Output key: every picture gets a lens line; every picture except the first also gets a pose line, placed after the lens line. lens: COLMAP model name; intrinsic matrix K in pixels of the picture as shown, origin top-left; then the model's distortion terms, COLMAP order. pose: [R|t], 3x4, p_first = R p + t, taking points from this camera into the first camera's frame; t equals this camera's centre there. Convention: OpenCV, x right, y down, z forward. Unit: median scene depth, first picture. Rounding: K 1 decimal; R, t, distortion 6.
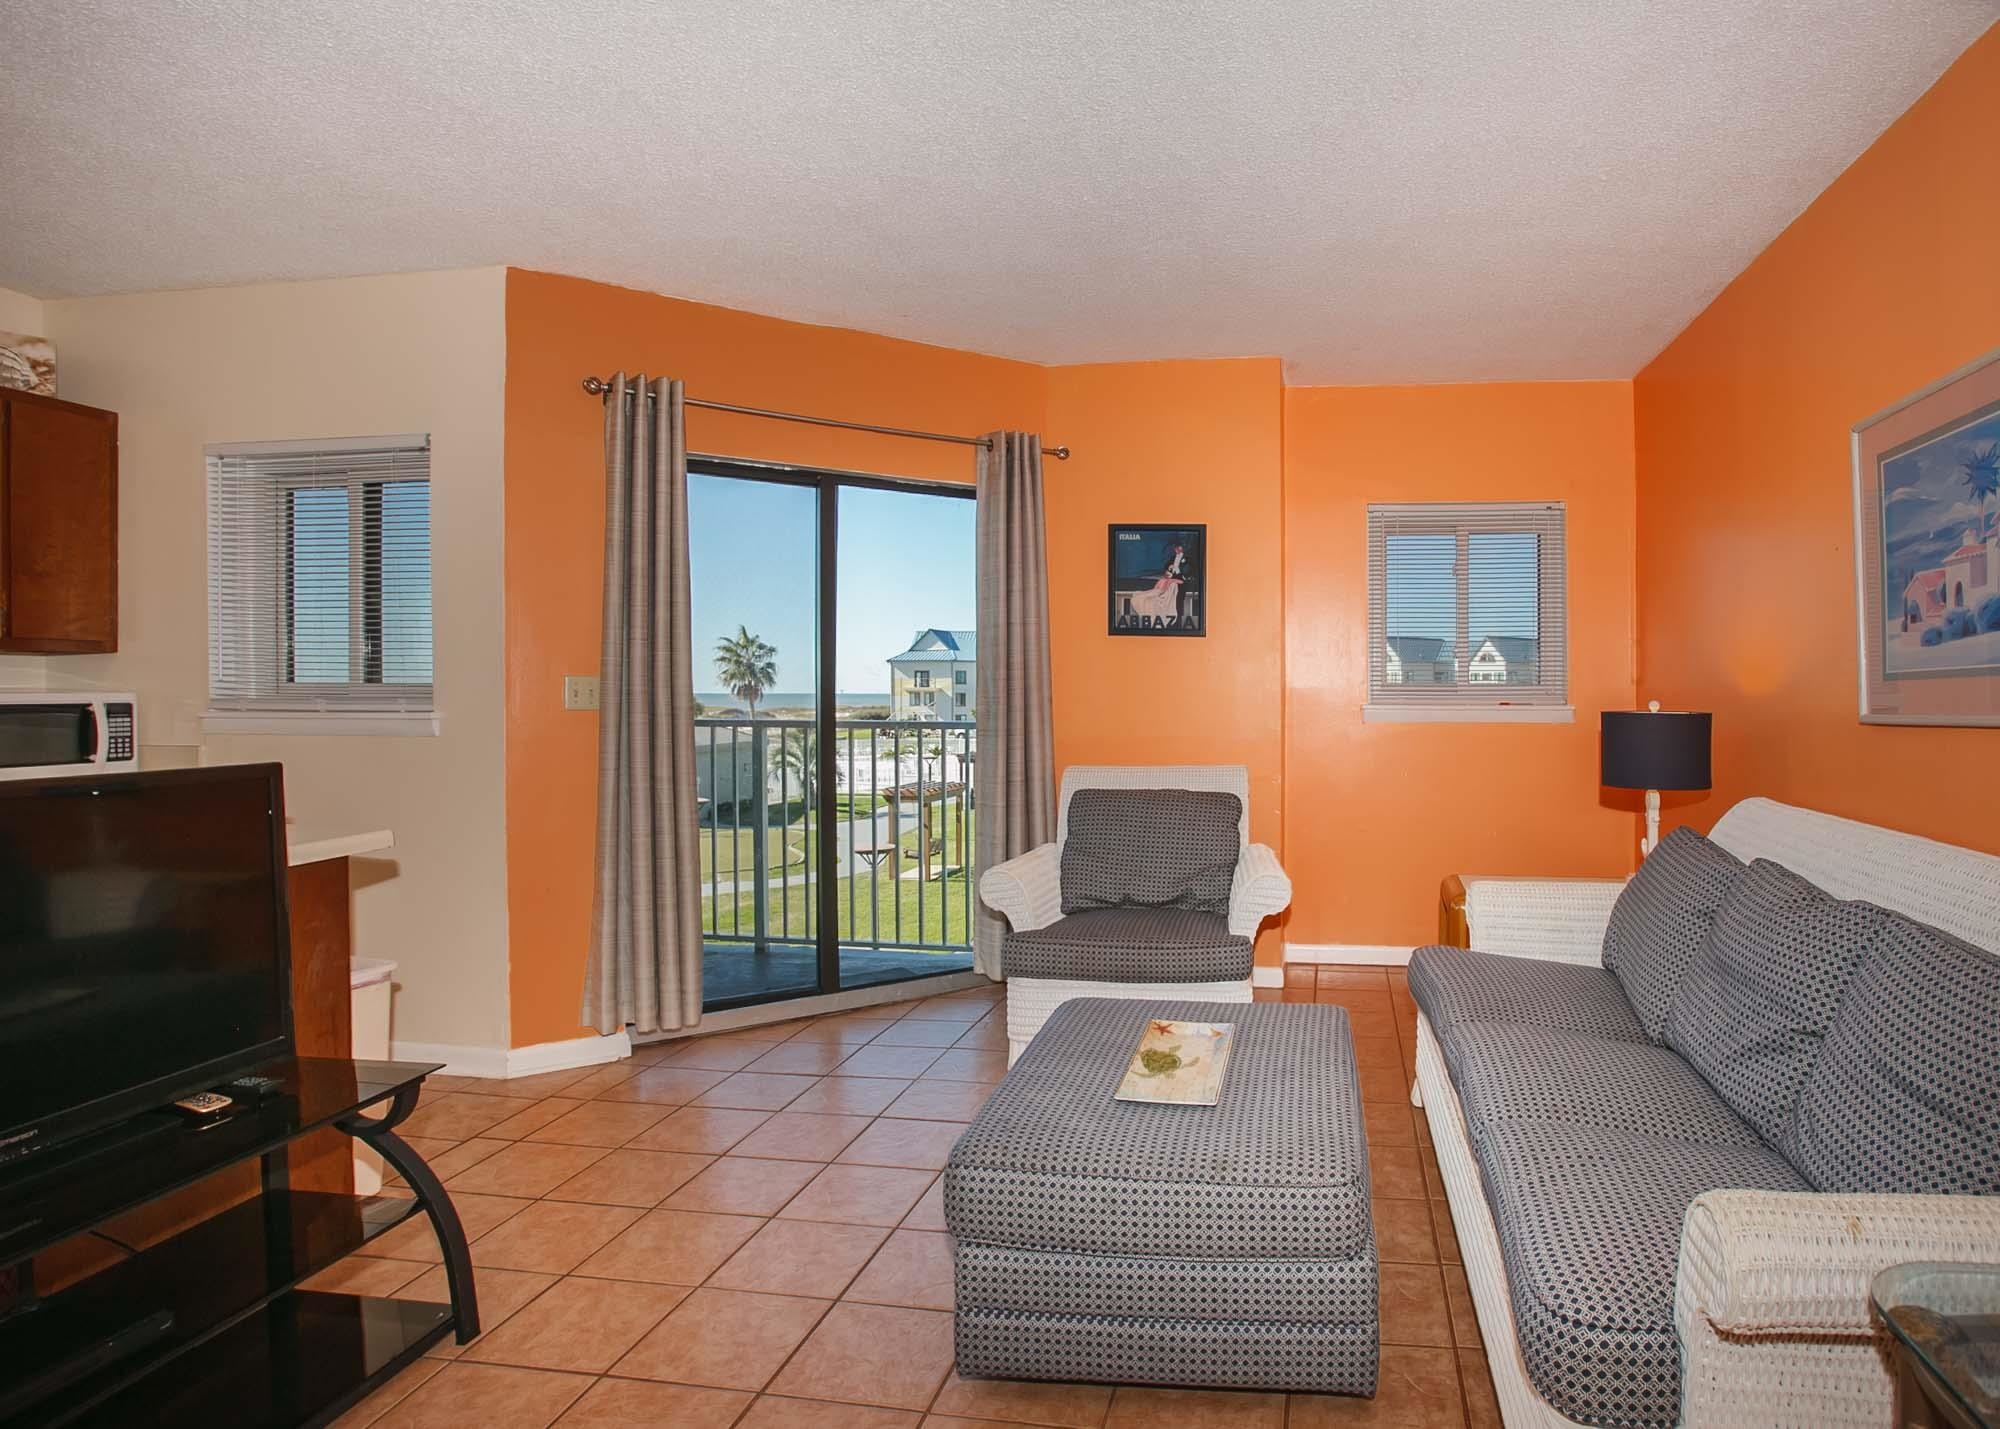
lens RADIAL K [[1129.5, 0, 999.0], [0, 1129.5, 729.8], [0, 0, 1]] dist [-0.077751, 0.046407]
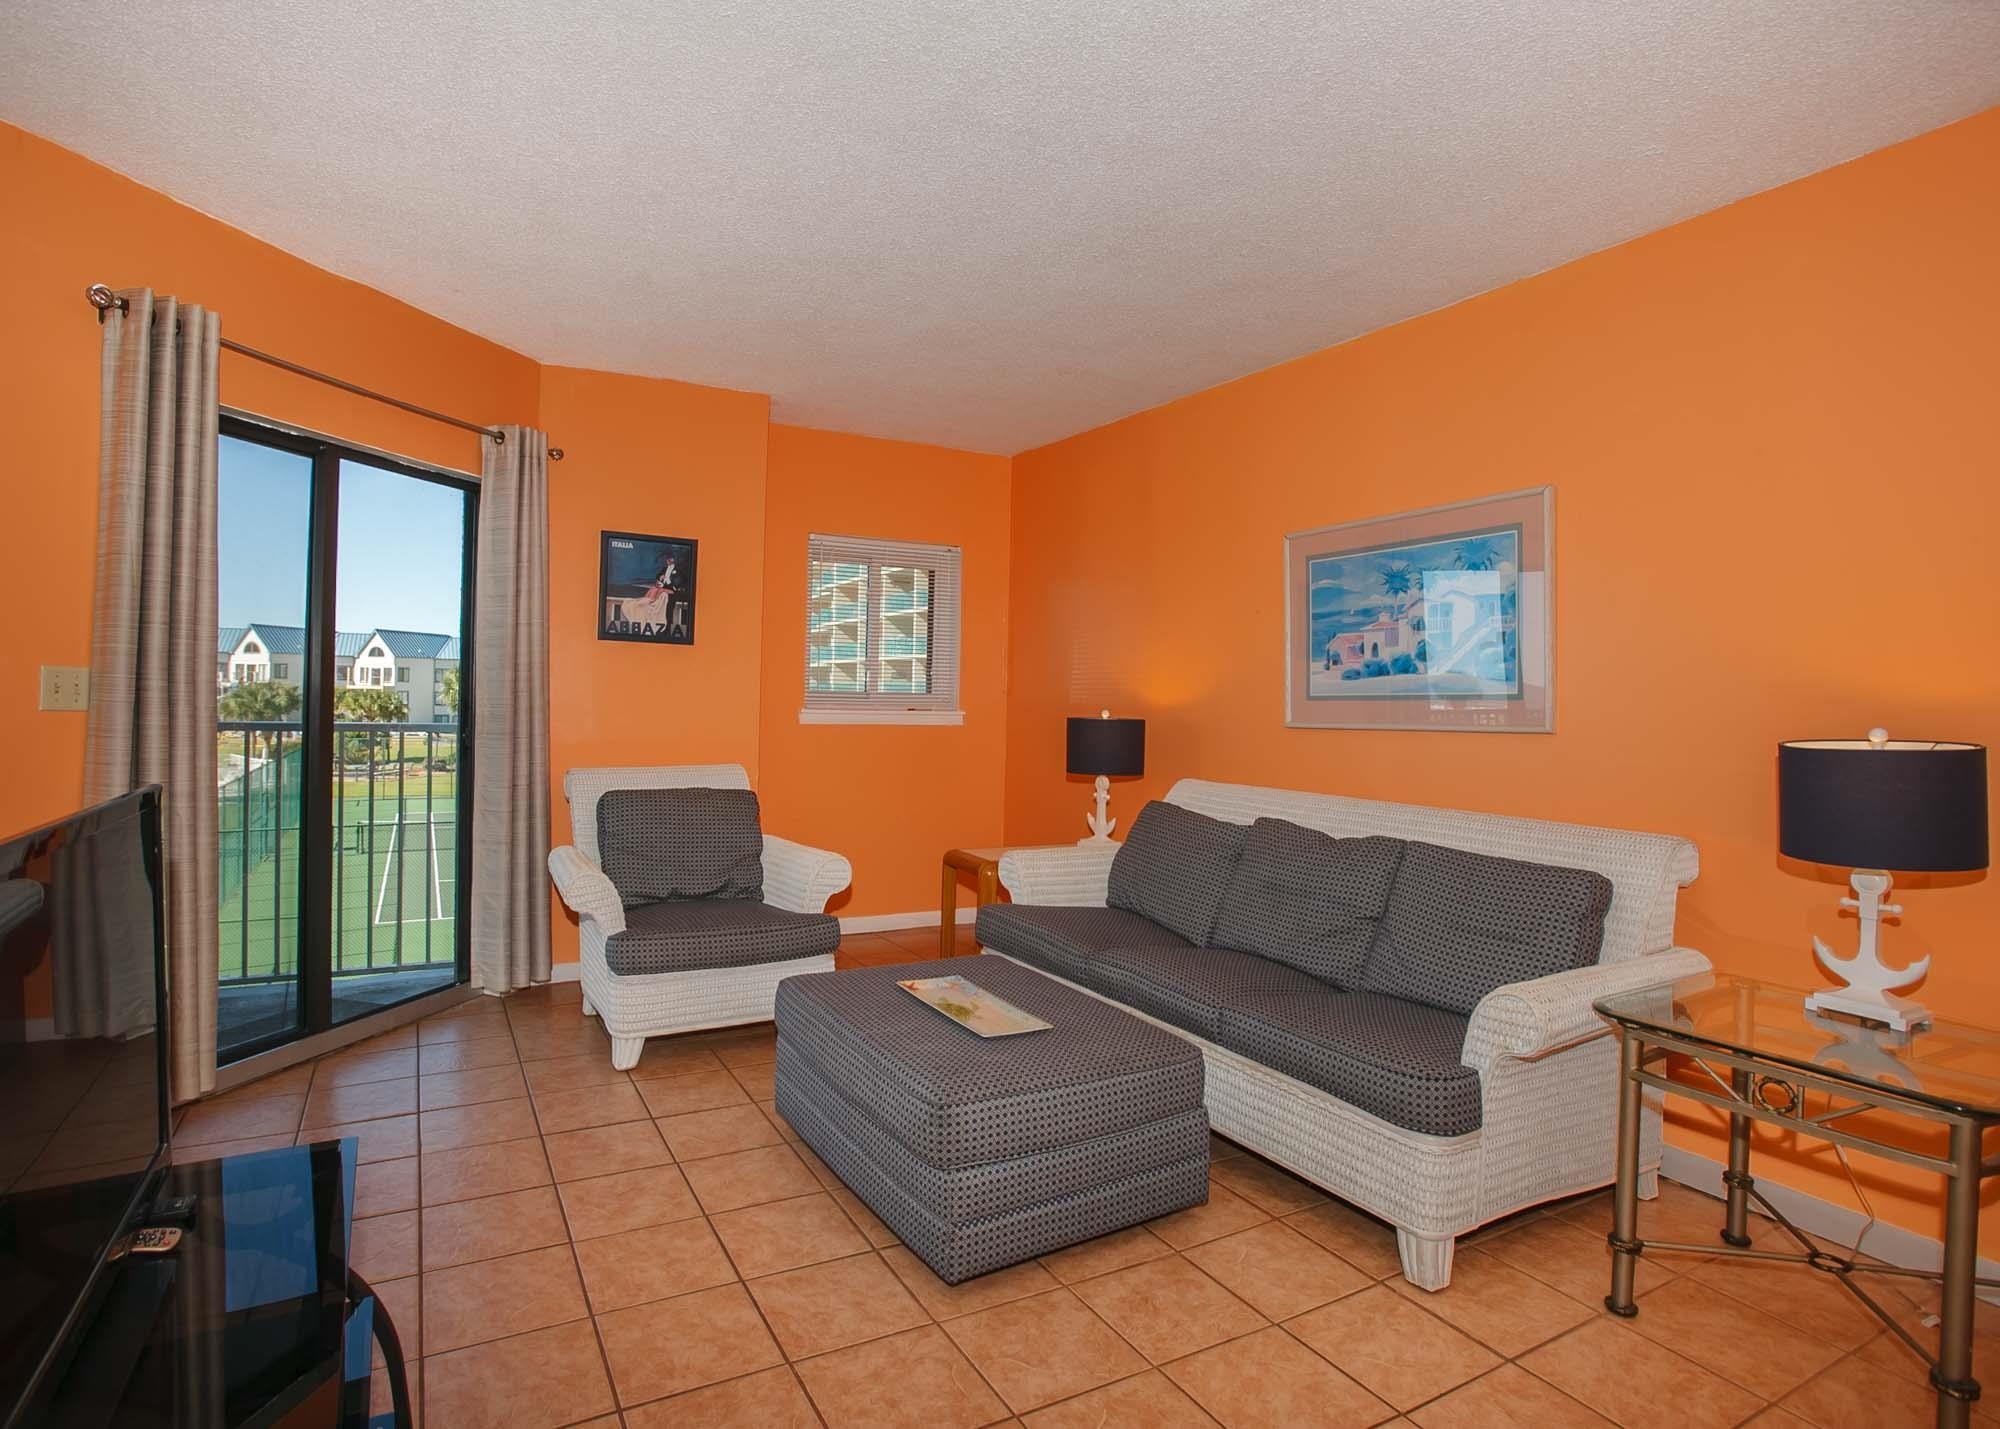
lens RADIAL K [[1055.1, 0, 1004.8], [0, 1055.1, 746.8], [0, 0, 1]] dist [-0.067216, 0.022282]
pose [[0.794459, -0.011297, 0.607213, -0.233915], [0.001996, 0.999870, 0.015990, -0.001715], [-0.607315, -0.011492, 0.794378, 0.034888]]
